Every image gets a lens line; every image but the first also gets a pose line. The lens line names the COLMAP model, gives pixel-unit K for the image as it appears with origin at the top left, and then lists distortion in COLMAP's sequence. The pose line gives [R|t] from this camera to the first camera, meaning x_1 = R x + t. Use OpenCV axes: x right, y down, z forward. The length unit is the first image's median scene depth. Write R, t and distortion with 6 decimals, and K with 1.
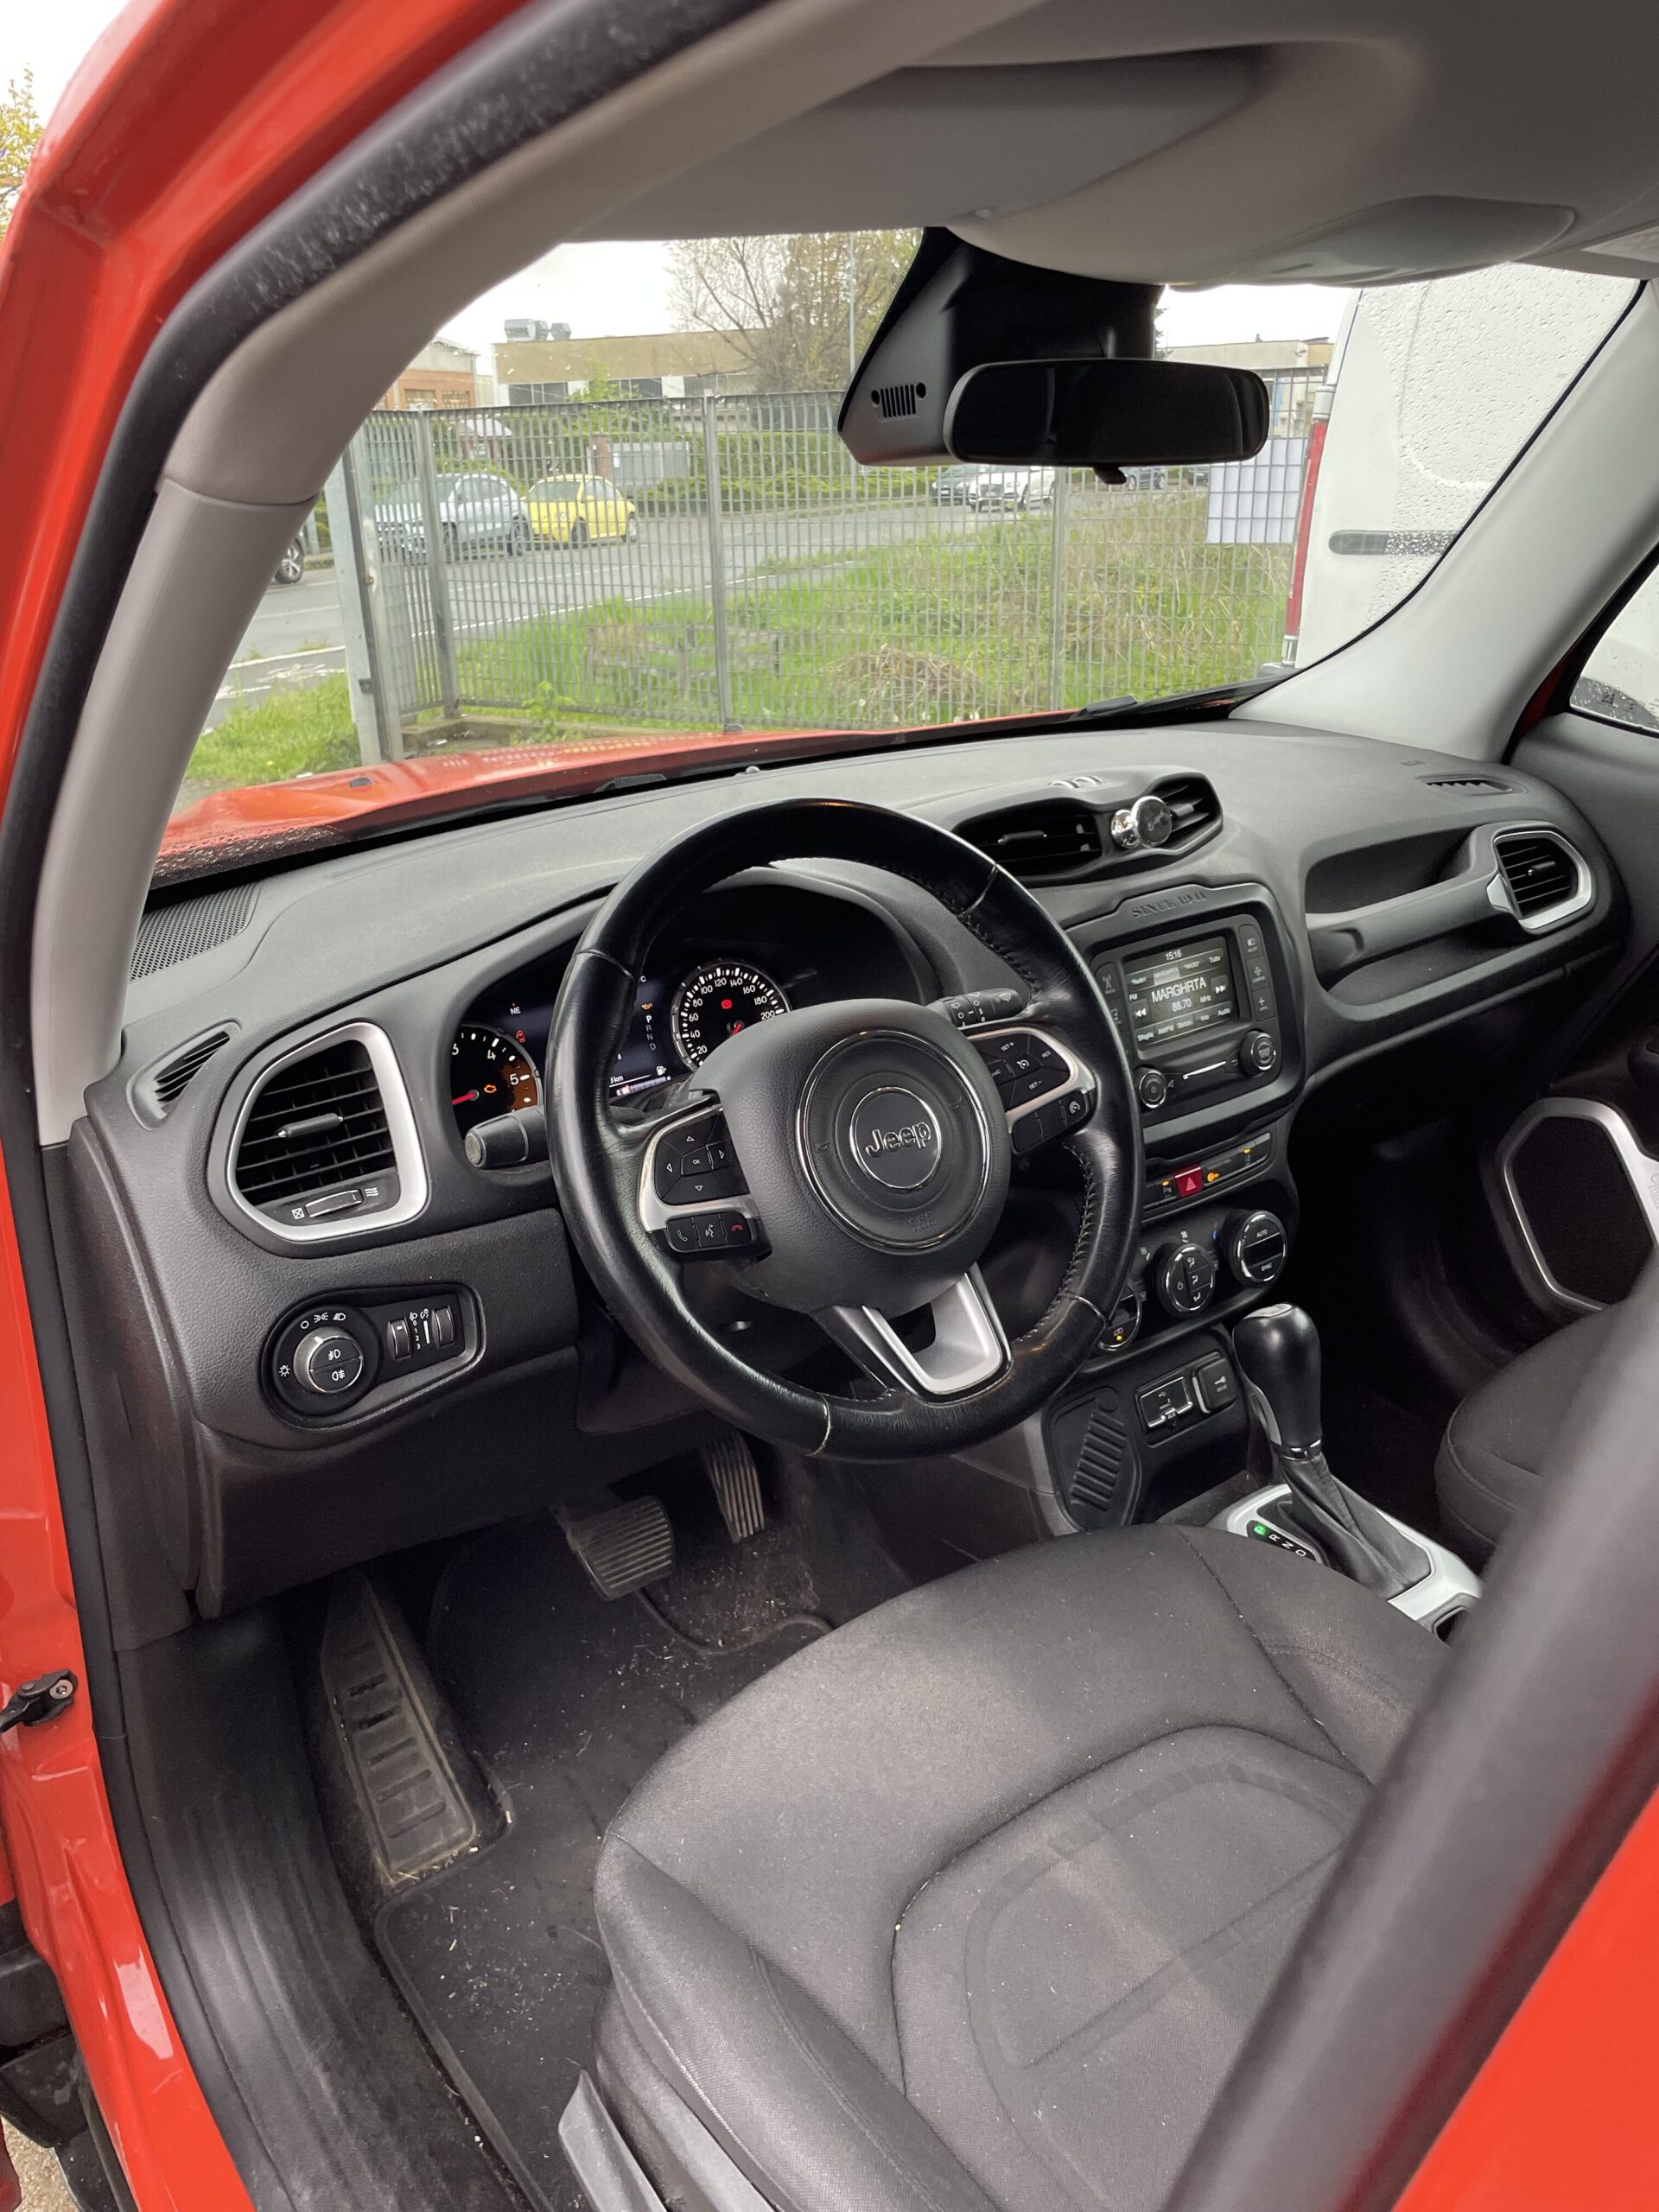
lens RADIAL K [[1682.5, 0, 851.4], [0, 1682.5, 1109.9], [0, 0, 1]] dist [0.055539, -0.077862]
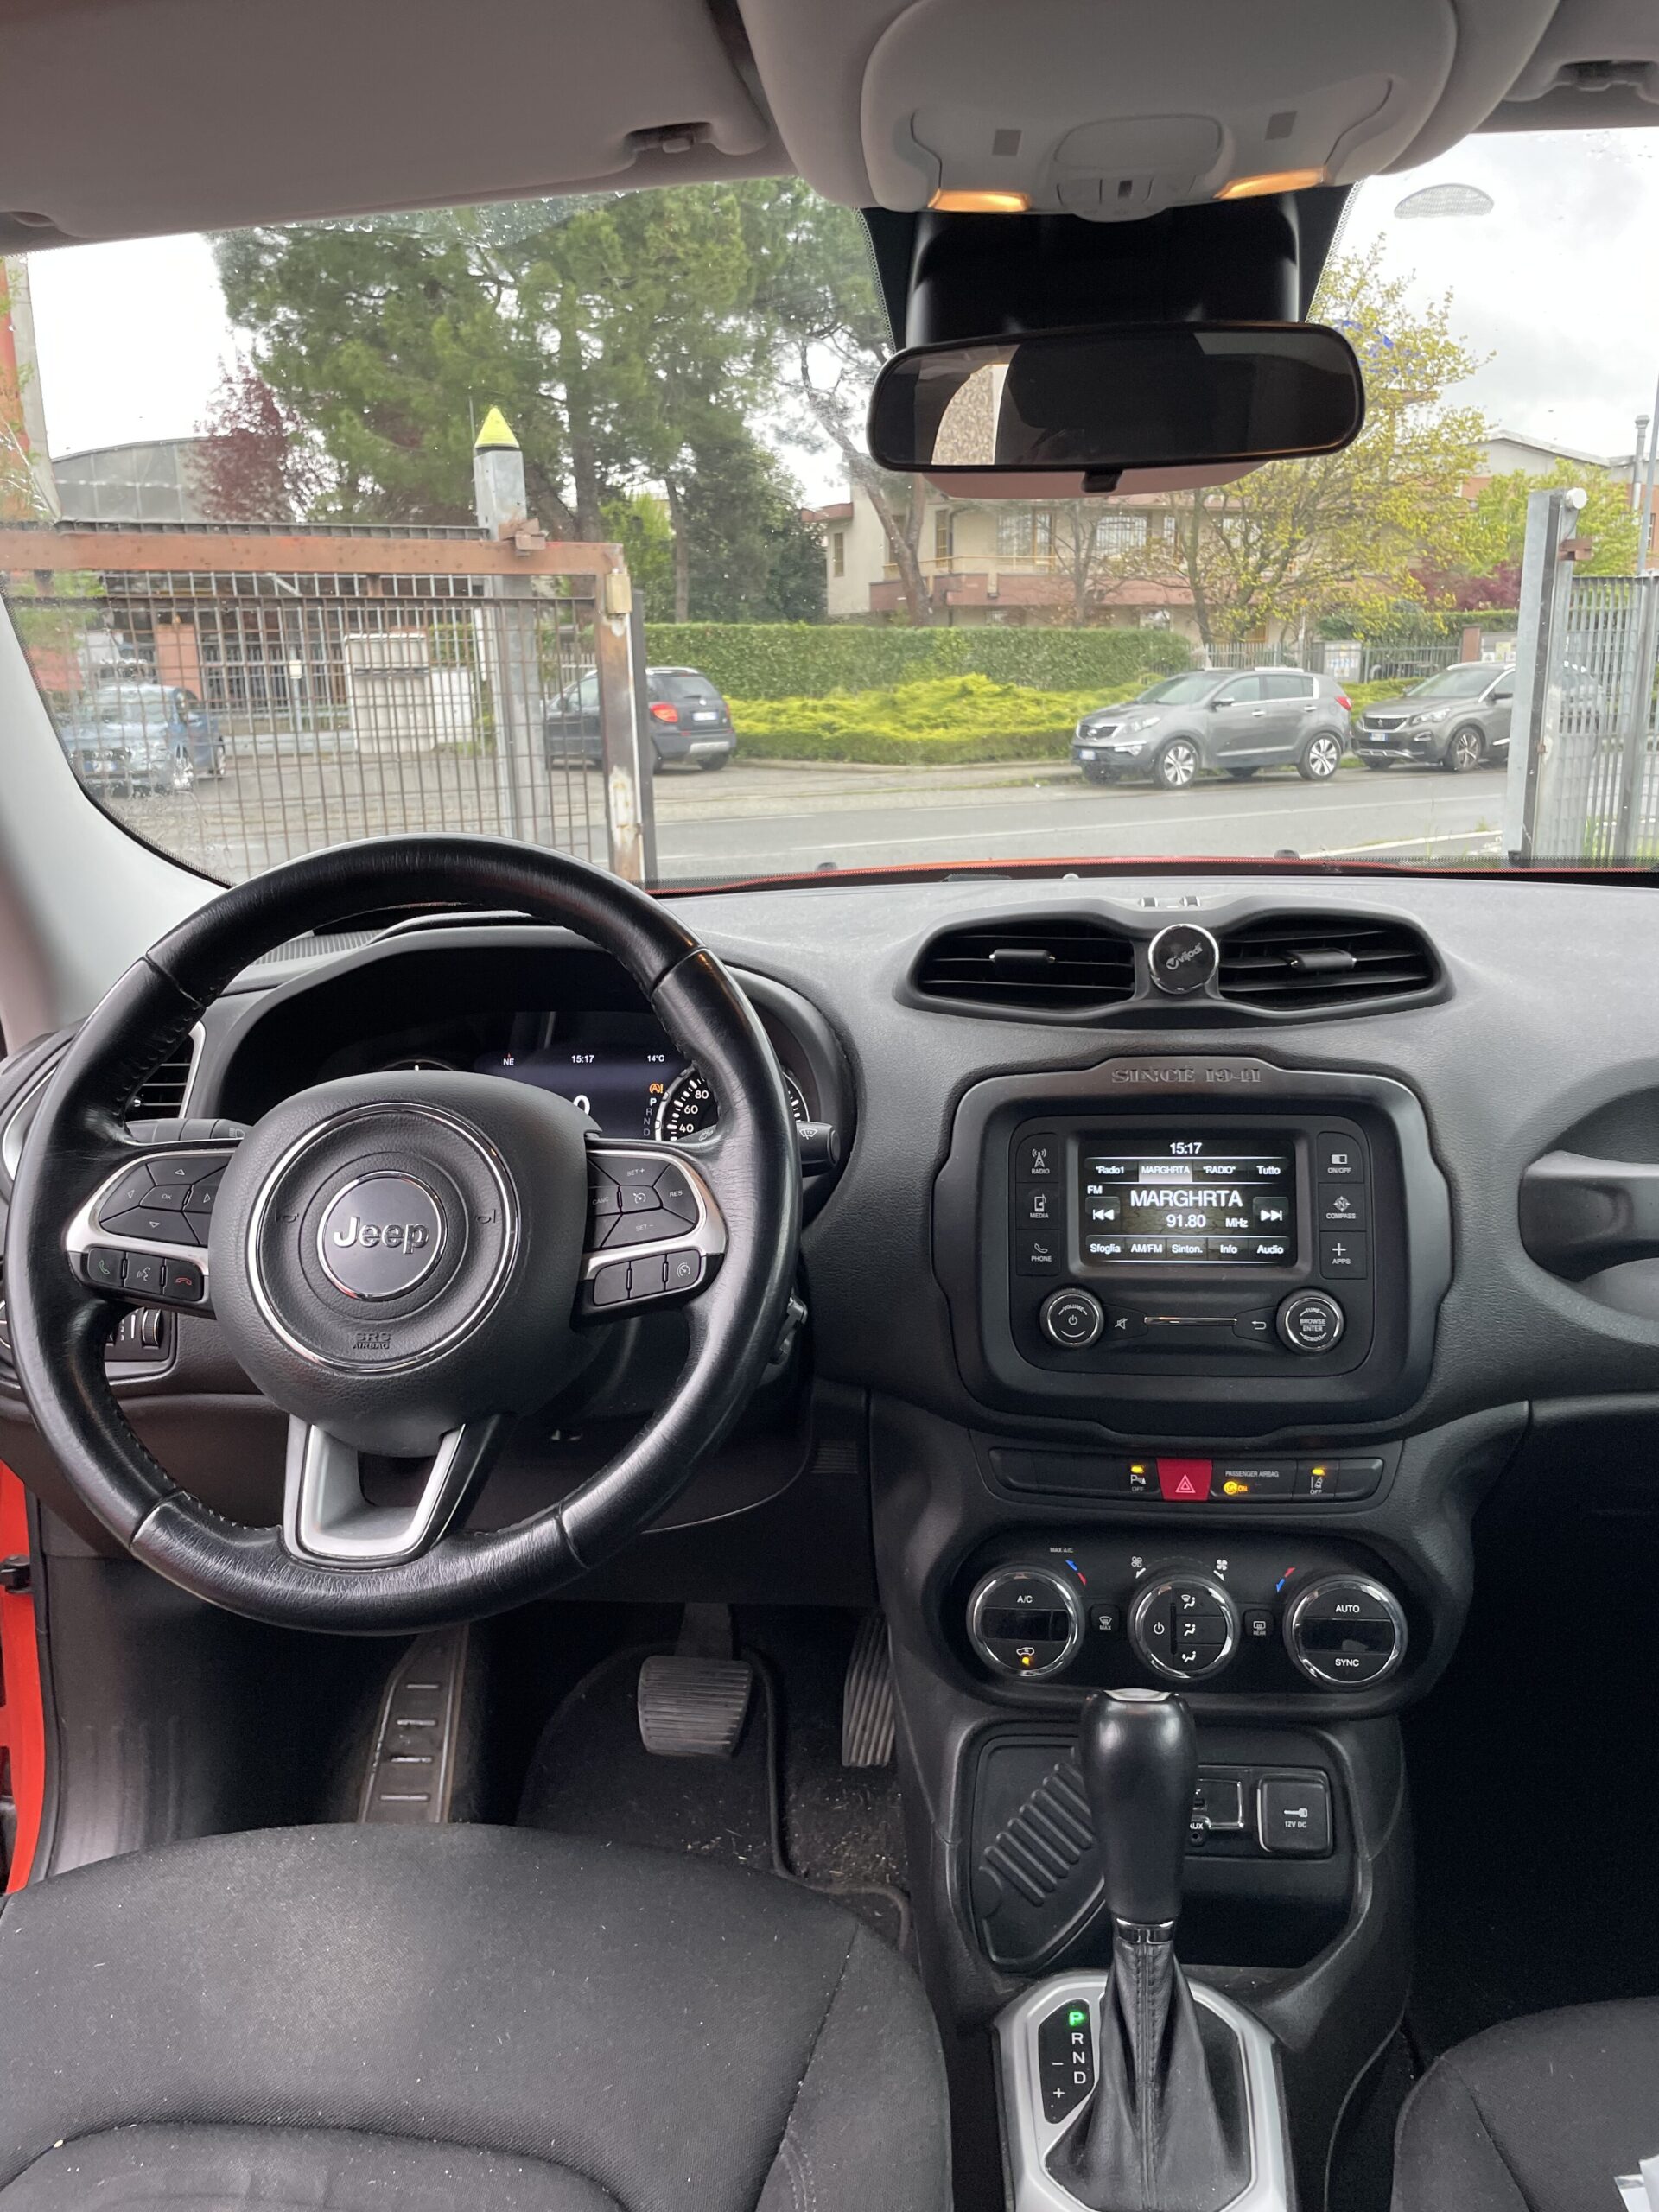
lens RADIAL K [[1682.5, 0, 840.4], [0, 1682.5, 1093.5], [0, 0, 1]] dist [0.055539, -0.077862]
pose [[0.740027, 0.173819, -0.649728, 0.531115], [-0.243289, 0.969793, -0.017656, -0.066155], [0.627033, 0.171138, 0.759962, 0.372923]]
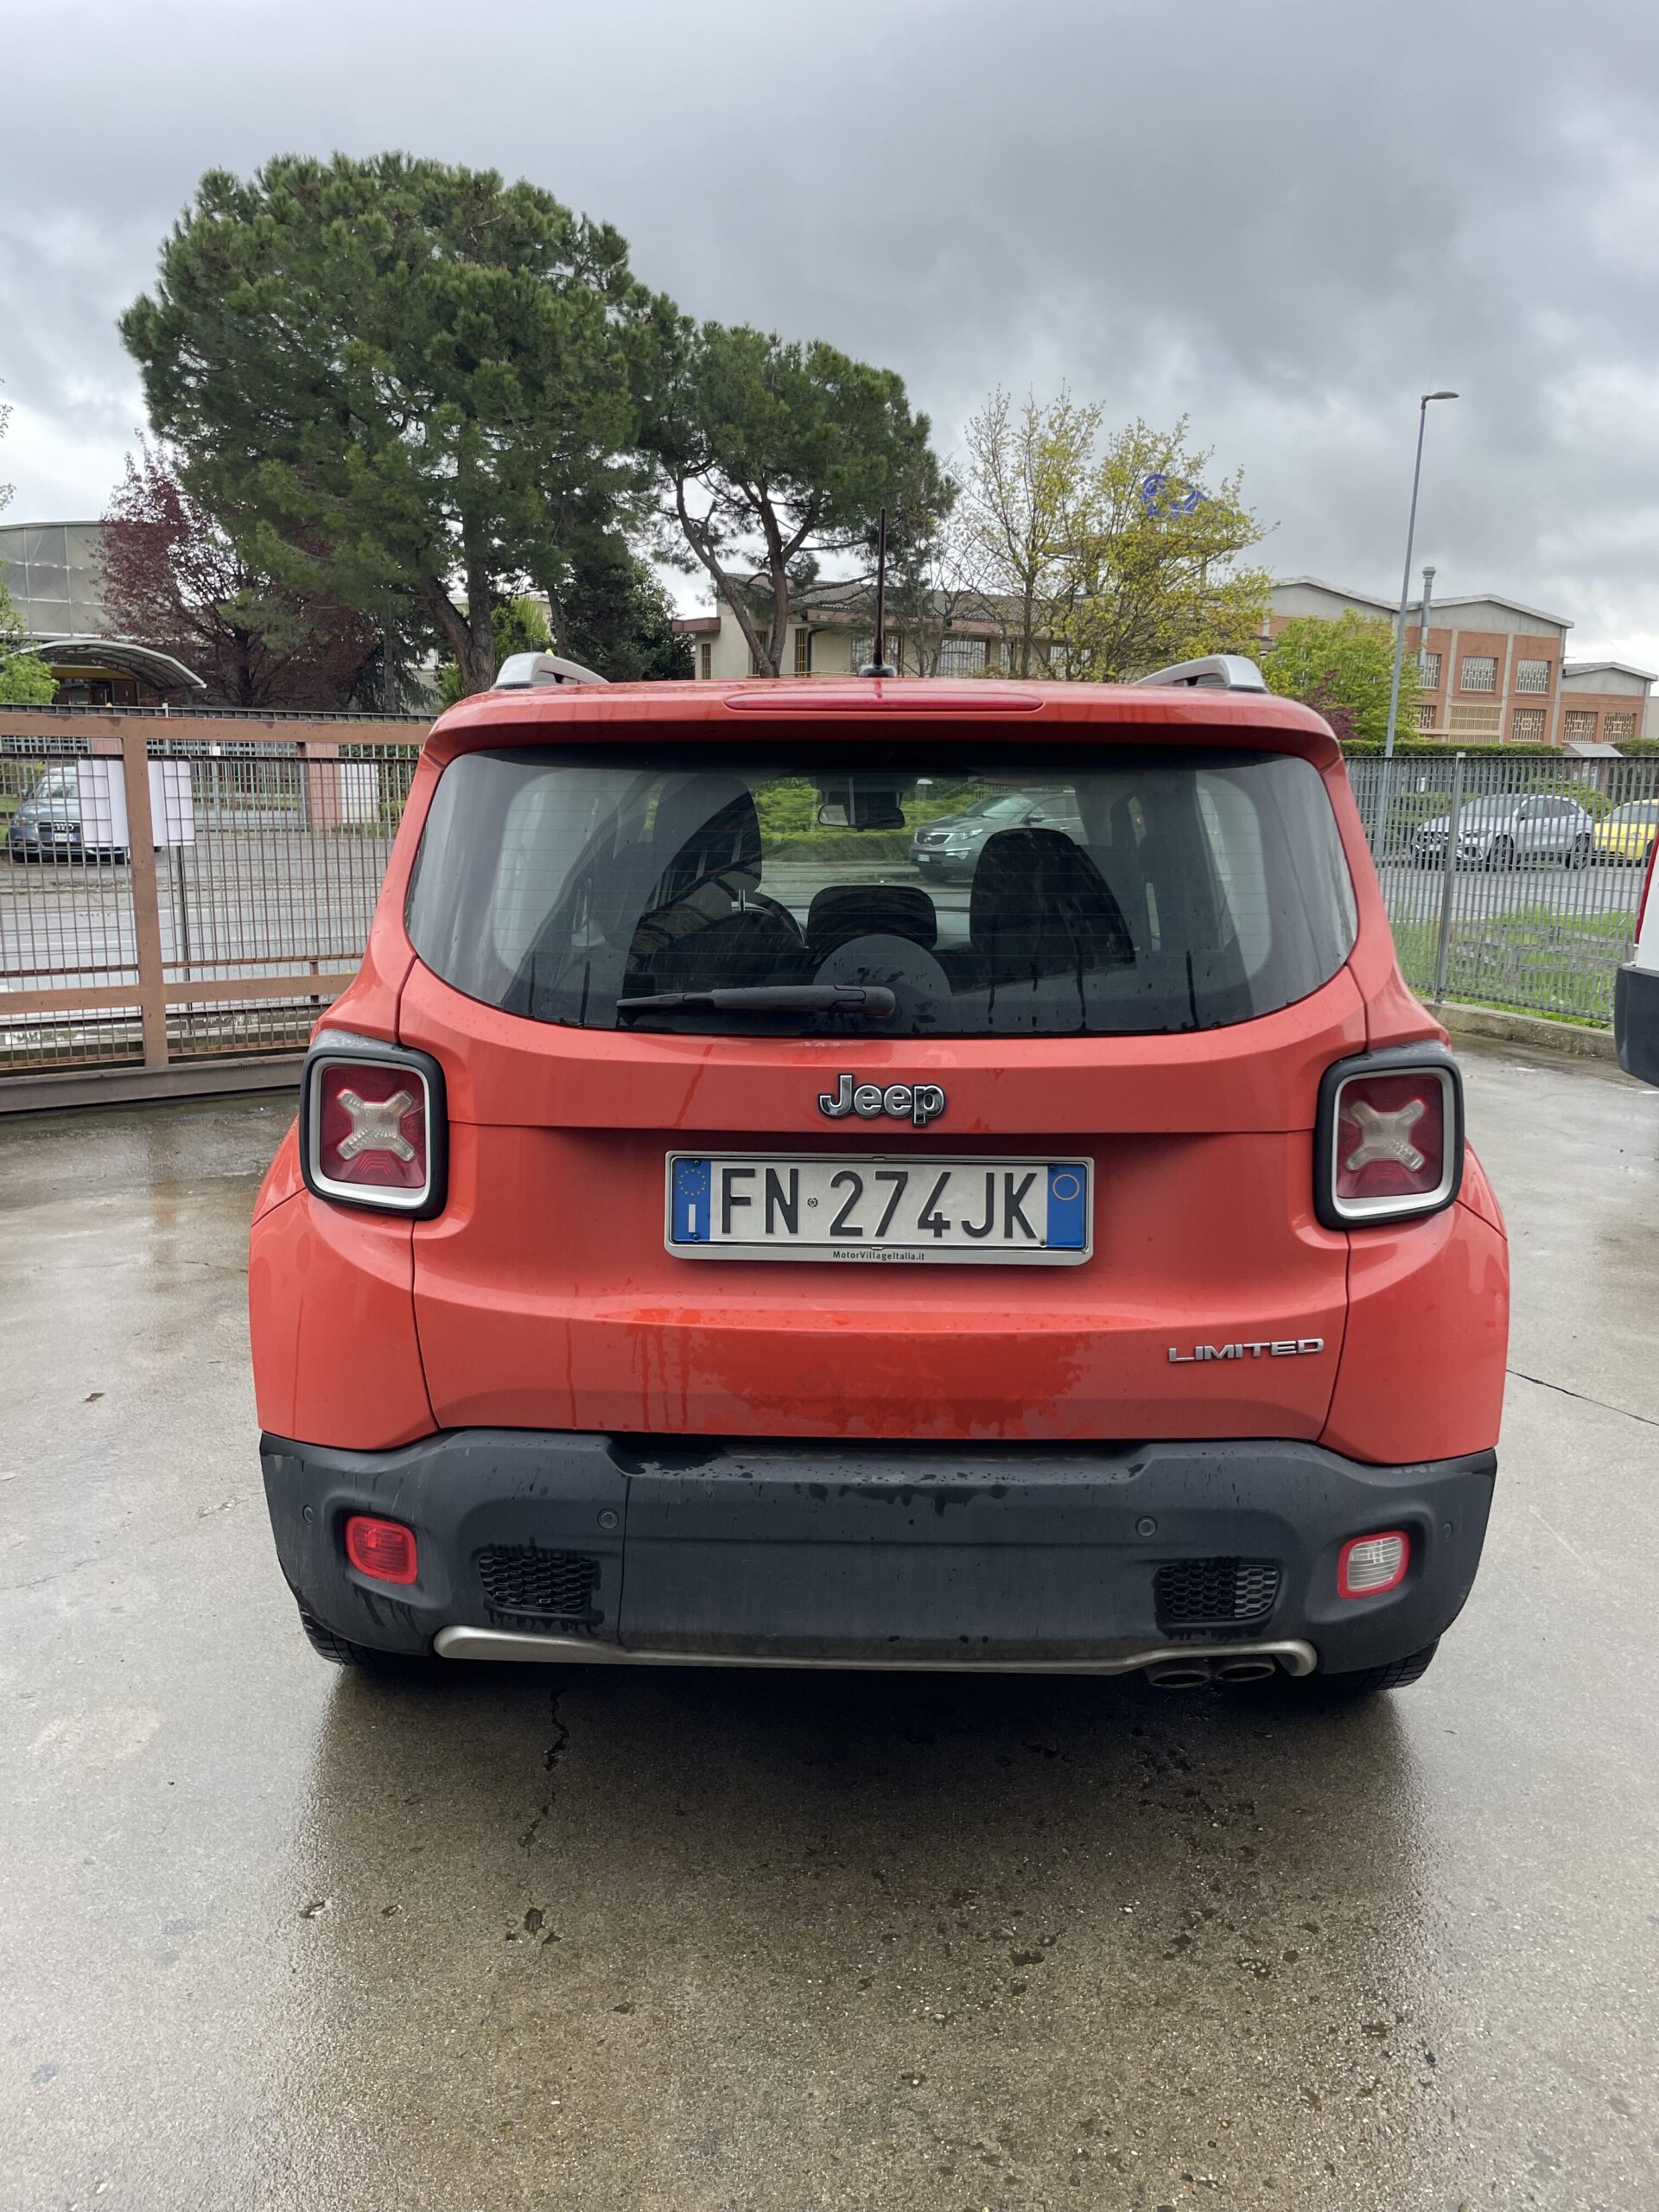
lens RADIAL K [[1682.5, 0, 831.1], [0, 1682.5, 1127.7], [0, 0, 1]] dist [0.055539, -0.077862]
pose [[0.789929, 0.168153, -0.589692, 2.433865], [-0.256921, 0.963945, -0.069289, 0.562457], [0.556780, 0.206237, 0.804651, -2.082896]]
